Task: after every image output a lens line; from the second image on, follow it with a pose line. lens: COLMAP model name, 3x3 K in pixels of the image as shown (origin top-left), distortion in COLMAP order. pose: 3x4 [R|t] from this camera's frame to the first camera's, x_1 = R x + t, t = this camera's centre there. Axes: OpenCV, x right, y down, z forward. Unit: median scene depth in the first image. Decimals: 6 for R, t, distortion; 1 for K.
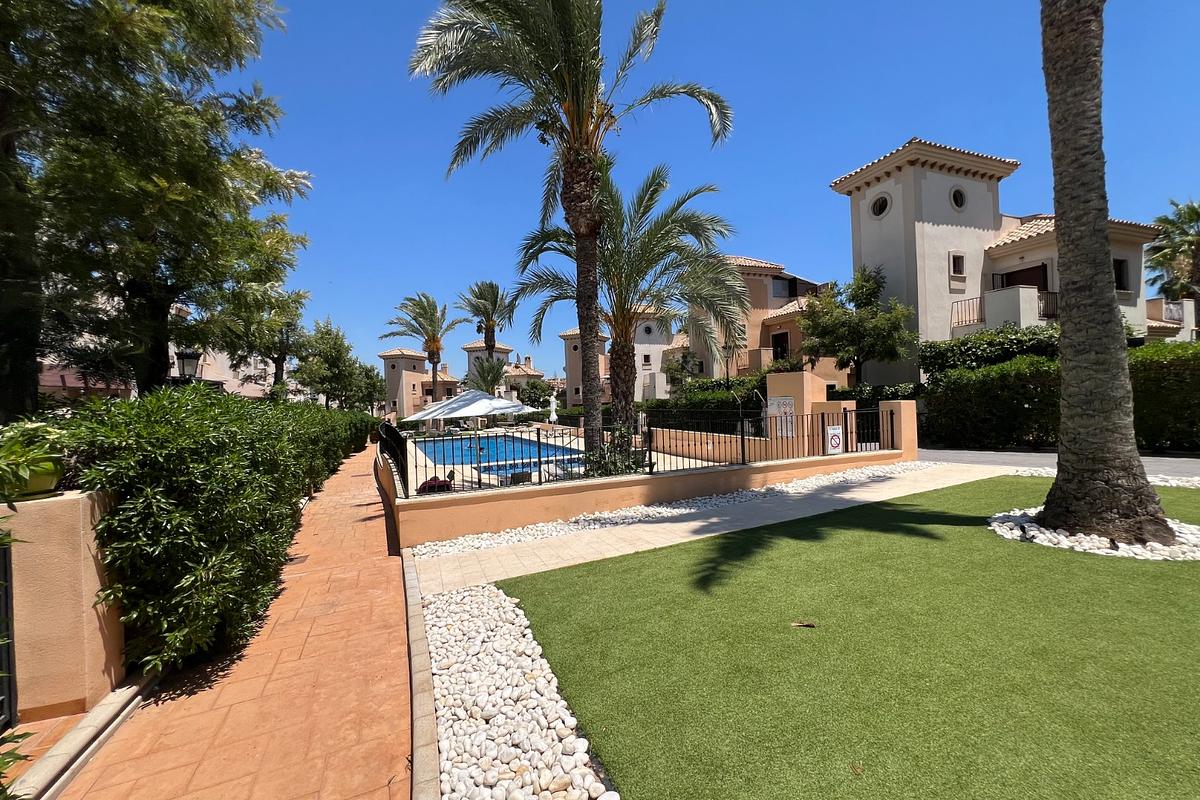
lens RADIAL K [[485.0, 0, 600.0], [0, 485.0, 400.0], [0, 0, 1]] dist [-0.001269, -0.000053]
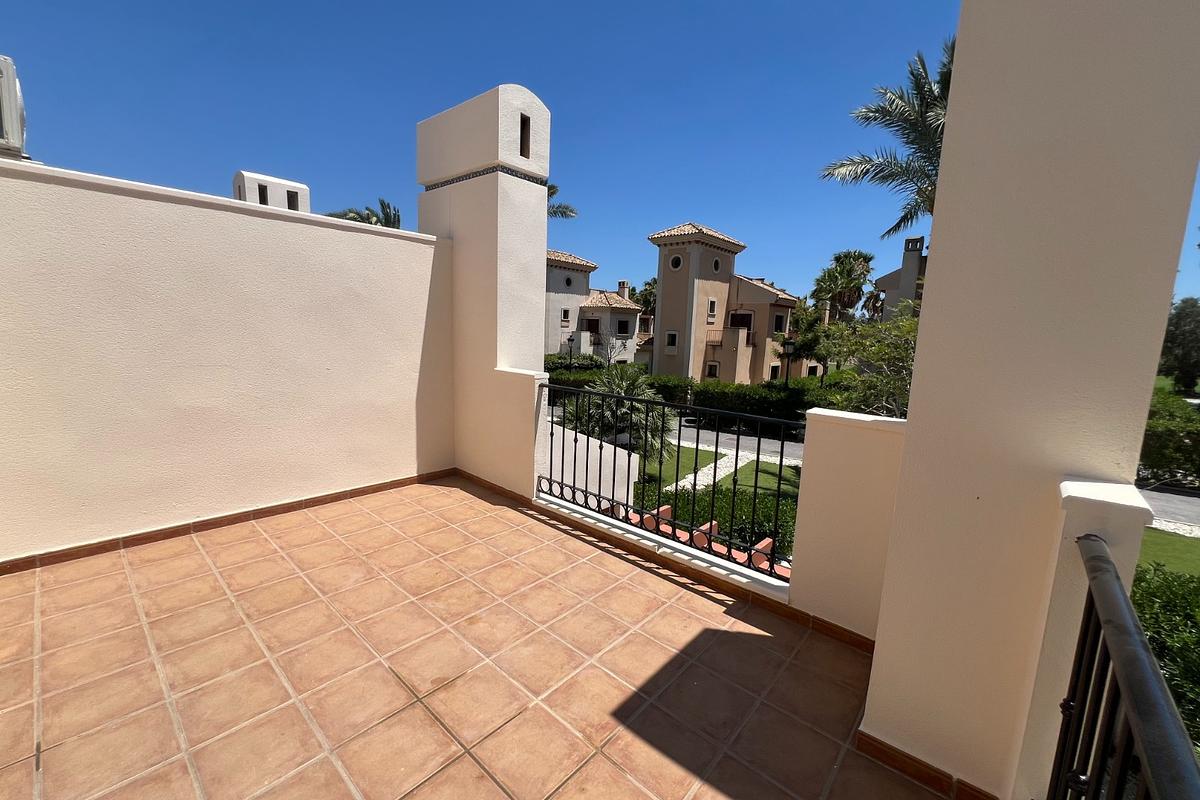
lens RADIAL K [[485.0, 0, 600.0], [0, 485.0, 400.0], [0, 0, 1]] dist [-0.001269, -0.000053]
pose [[0.882303, 0.005625, 0.470648, -0.132929], [-0.073094, 0.989435, 0.125201, -0.183894], [-0.464971, -0.144867, 0.873393, -0.992814]]
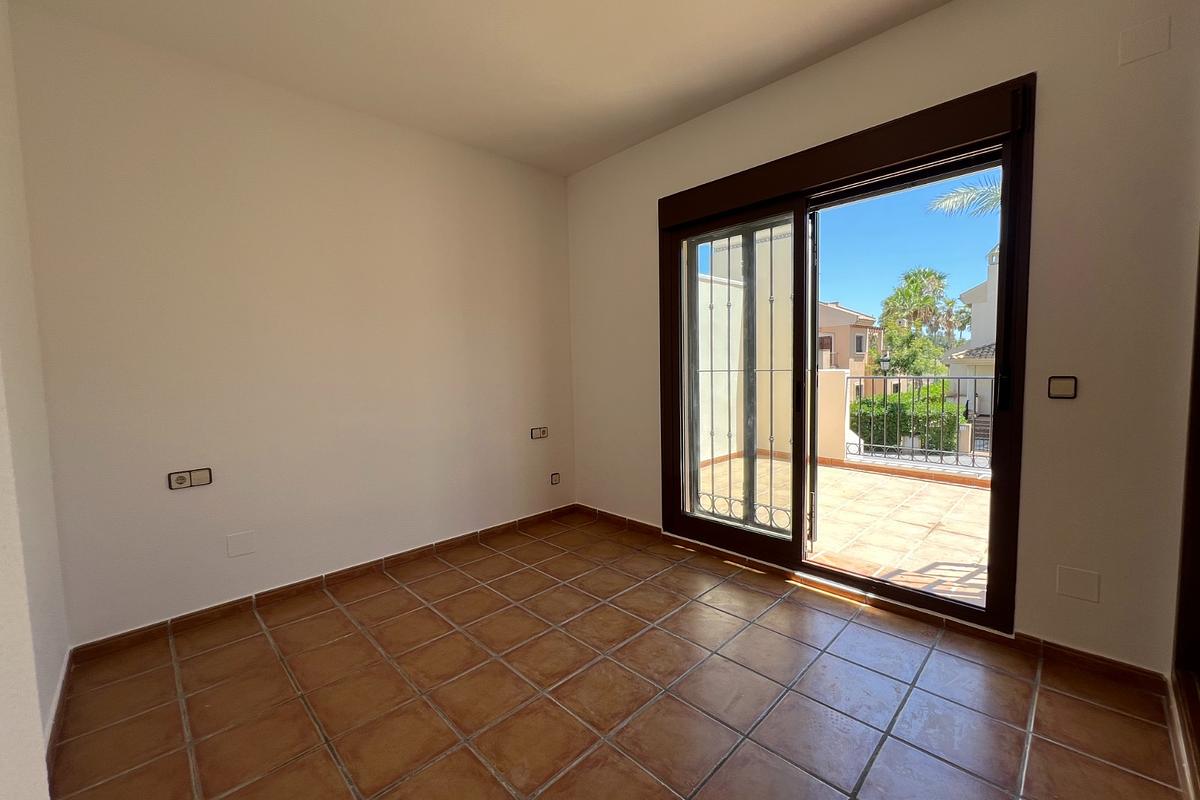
lens RADIAL K [[485.0, 0, 600.0], [0, 485.0, 400.0], [0, 0, 1]] dist [-0.001269, -0.000053]
pose [[0.922497, -0.009160, 0.385896, -0.322797], [-0.013537, 0.998336, 0.056059, -0.164907], [-0.385768, -0.056938, 0.920837, -1.019598]]
